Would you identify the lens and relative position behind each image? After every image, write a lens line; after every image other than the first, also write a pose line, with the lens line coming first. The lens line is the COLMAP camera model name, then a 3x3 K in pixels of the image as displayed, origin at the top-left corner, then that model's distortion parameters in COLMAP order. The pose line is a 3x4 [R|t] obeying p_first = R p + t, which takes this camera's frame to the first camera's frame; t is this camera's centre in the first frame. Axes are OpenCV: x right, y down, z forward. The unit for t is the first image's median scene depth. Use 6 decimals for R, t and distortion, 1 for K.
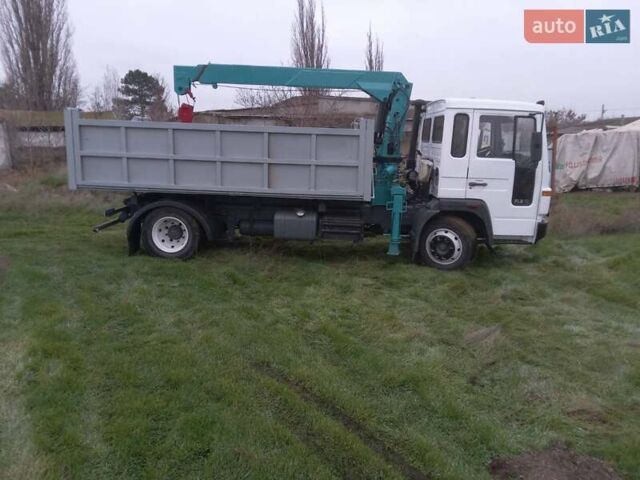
lens RADIAL K [[497.0, 0, 319.7], [0, 497.0, 244.6], [0, 0, 1]] dist [0.054946, -0.080210]
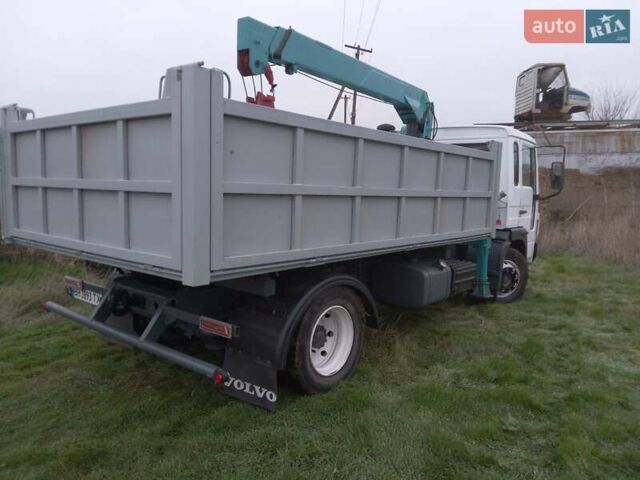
lens RADIAL K [[497.0, 0, 319.7], [0, 497.0, 244.6], [0, 0, 1]] dist [0.054946, -0.080210]
pose [[0.608654, -0.103210, 0.786694, -0.626582], [0.155447, 0.987800, 0.009327, -0.110580], [-0.778059, 0.116612, 0.617273, 0.603974]]
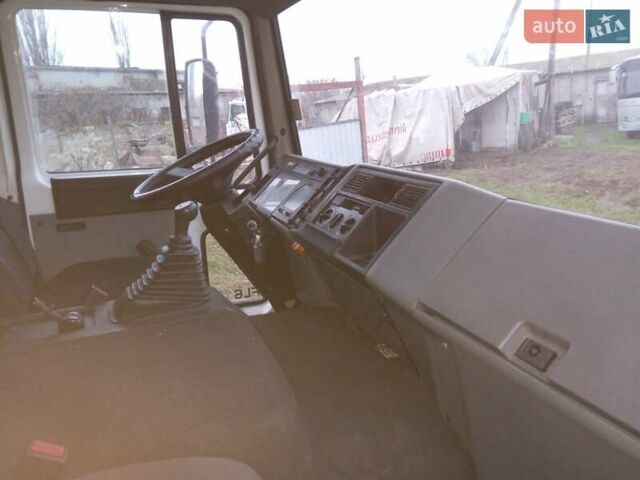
lens RADIAL K [[497.0, 0, 319.7], [0, 497.0, 244.6], [0, 0, 1]] dist [0.054946, -0.080210]
pose [[0.907630, -0.164050, 0.386387, 0.304312], [0.146809, 0.986397, 0.073941, -0.172823], [-0.393261, -0.010386, 0.919368, 0.861078]]
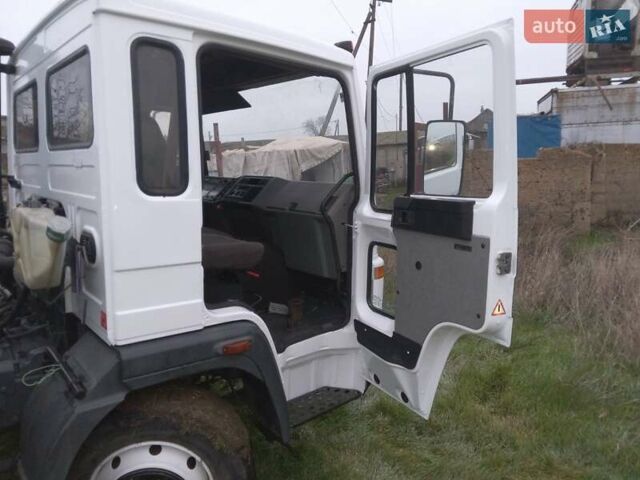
lens RADIAL K [[497.0, 0, 319.7], [0, 497.0, 244.6], [0, 0, 1]] dist [0.054946, -0.080210]
pose [[0.748163, -0.117329, 0.653058, 0.131696], [0.148812, 0.988839, 0.007172, -0.115769], [-0.646611, 0.091817, 0.757274, 0.623664]]
